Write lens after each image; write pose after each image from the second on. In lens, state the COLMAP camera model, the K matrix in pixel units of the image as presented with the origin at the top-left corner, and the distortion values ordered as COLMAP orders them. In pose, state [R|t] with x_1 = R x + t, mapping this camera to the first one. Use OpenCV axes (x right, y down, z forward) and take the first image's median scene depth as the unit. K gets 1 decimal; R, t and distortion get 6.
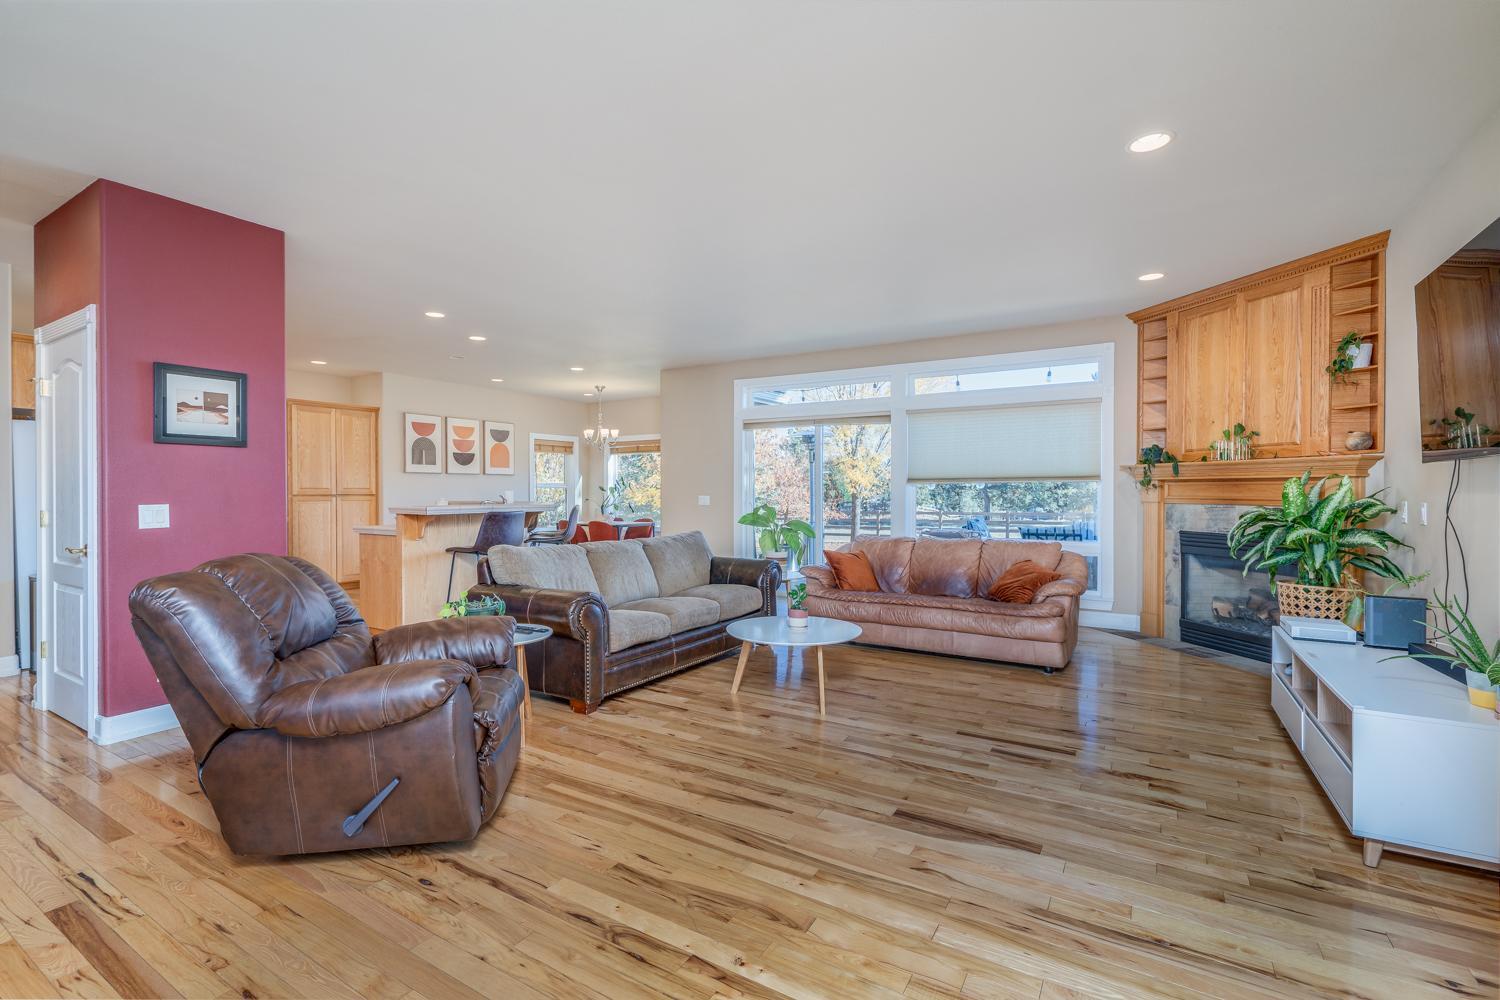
lens RADIAL K [[672.9, 0, 740.7], [0, 672.9, 499.1], [0, 0, 1]] dist [-0.008139, 0.001067]
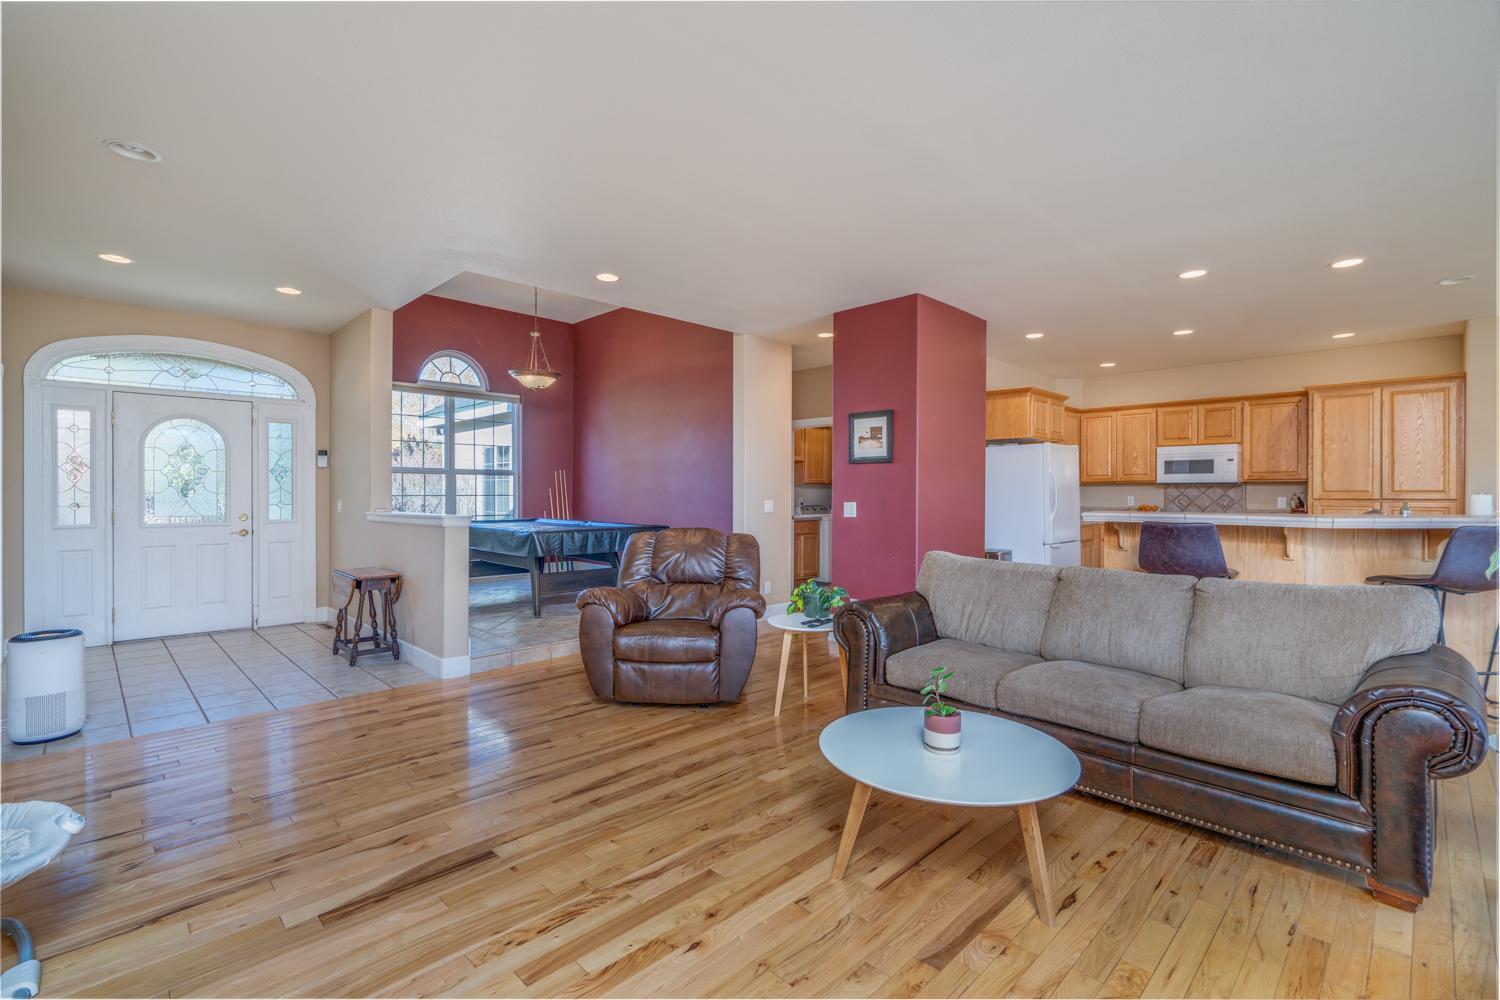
lens RADIAL K [[672.9, 0, 746.8], [0, 672.9, 495.6], [0, 0, 1]] dist [-0.008139, 0.001067]
pose [[-0.236215, 0.002689, -0.971697, 0.436050], [-0.012191, 0.999909, 0.005731, -0.008108], [0.971624, 0.013200, -0.236161, 0.656938]]
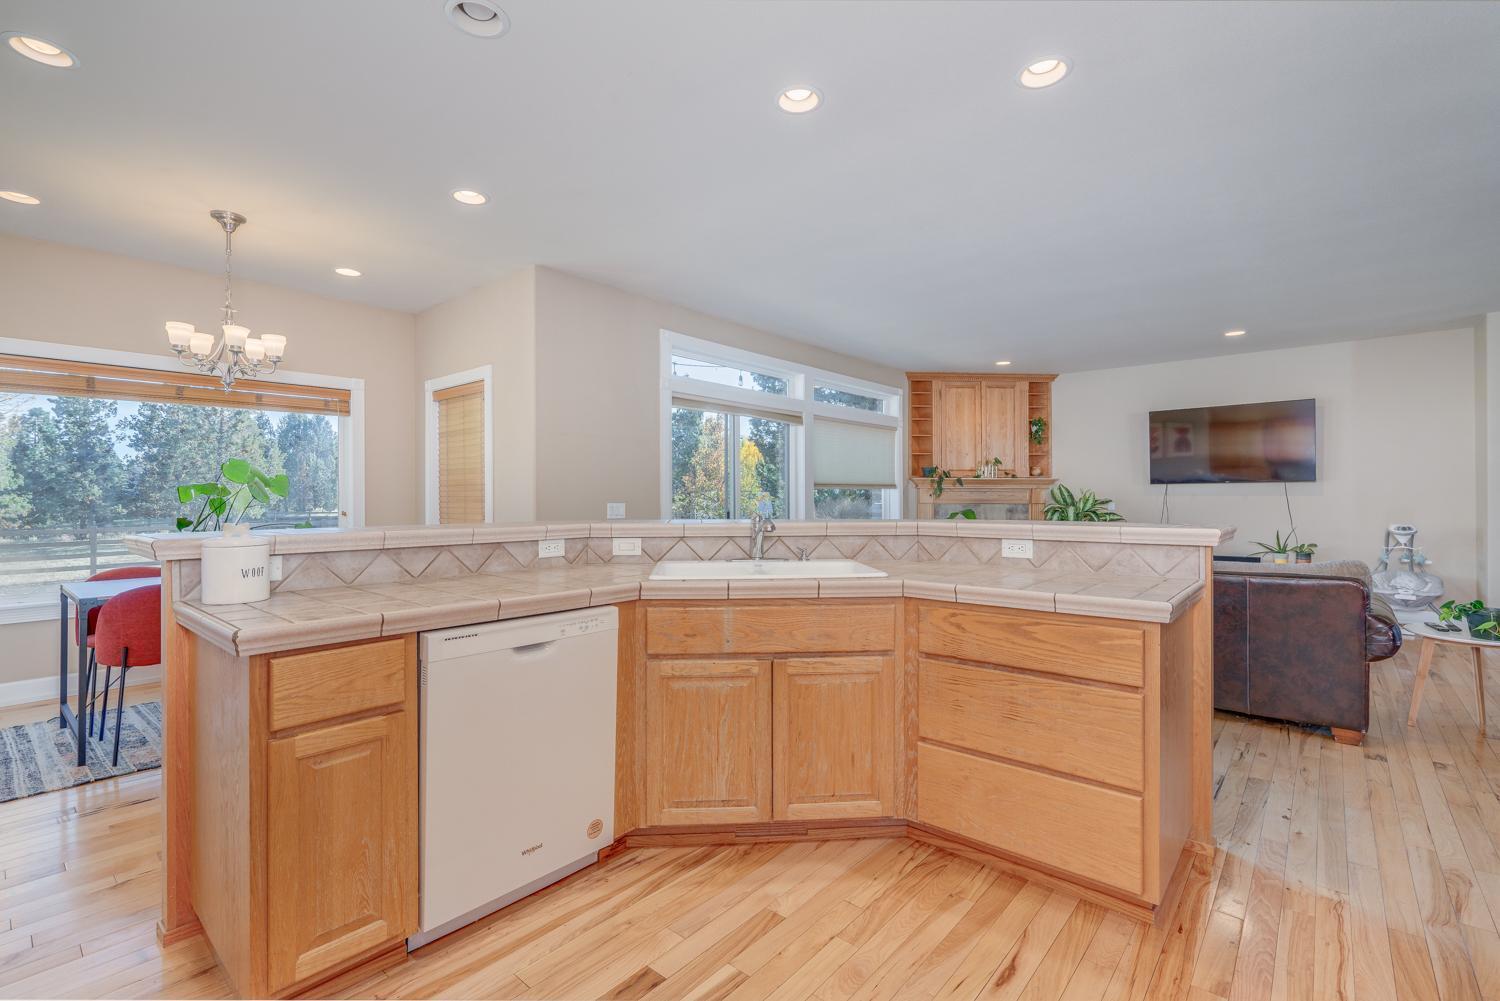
lens RADIAL K [[672.9, 0, 754.7], [0, 672.9, 494.0], [0, 0, 1]] dist [-0.008139, 0.001067]
pose [[0.157145, 0.003594, 0.987569, -0.868867], [0.014473, 0.999878, -0.005941, -0.012305], [-0.987470, 0.015227, 0.157074, 1.079825]]
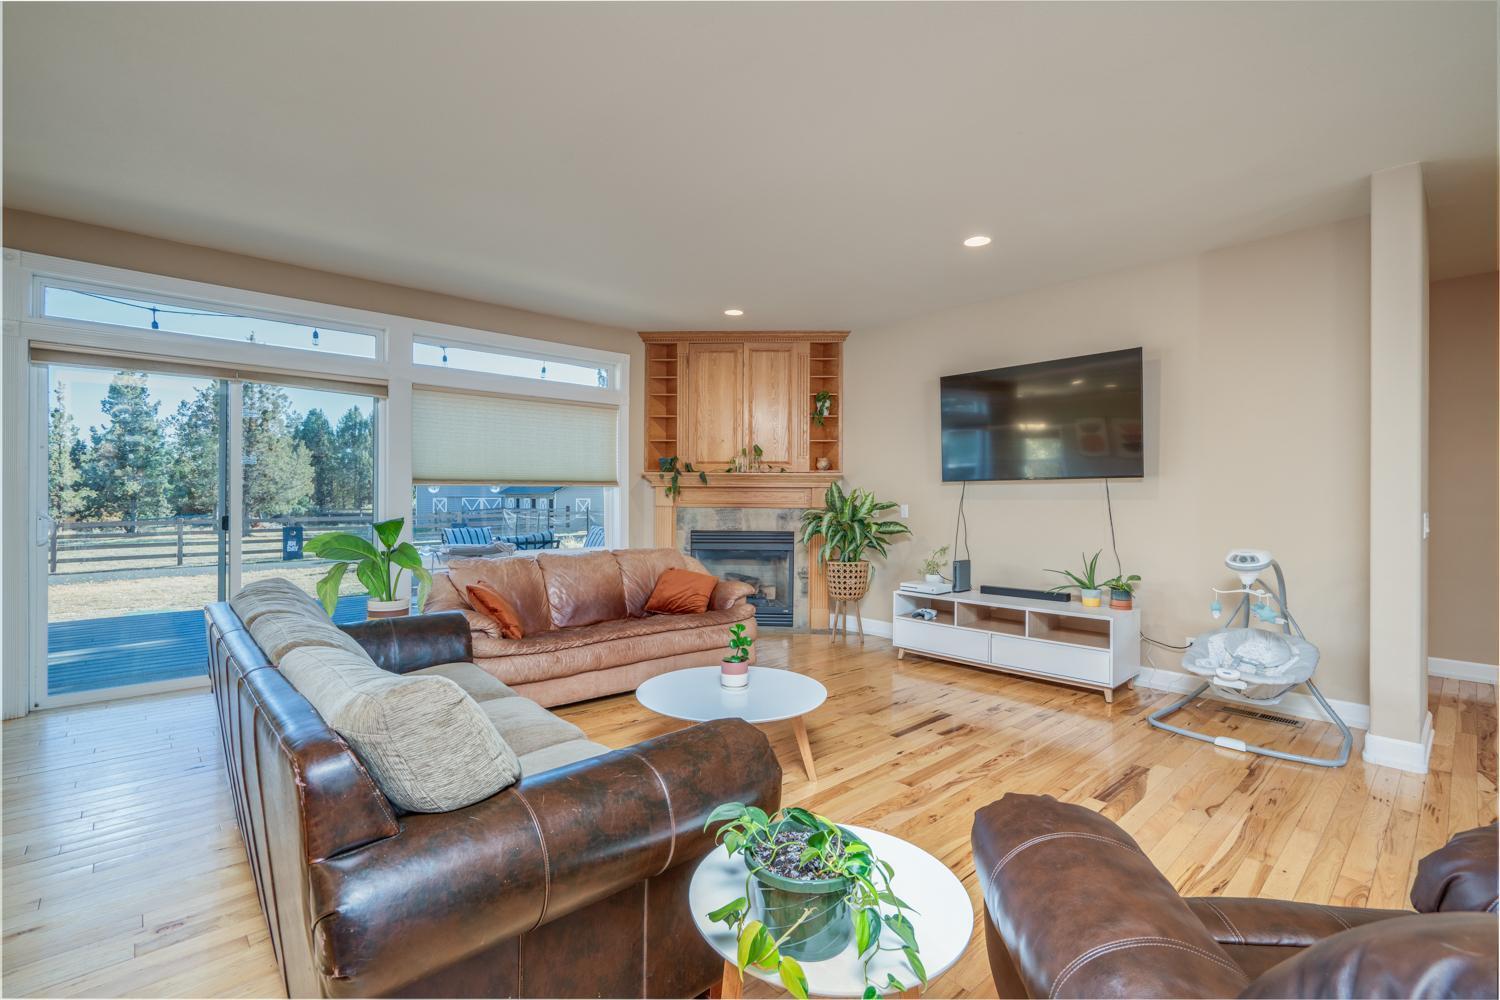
lens RADIAL K [[672.9, 0, 746.3], [0, 672.9, 496.3], [0, 0, 1]] dist [-0.008139, 0.001067]
pose [[0.271488, 0.002086, 0.962440, -0.406485], [0.006750, 0.999969, -0.004071, -0.006321], [-0.962418, 0.007602, 0.271466, 0.534689]]
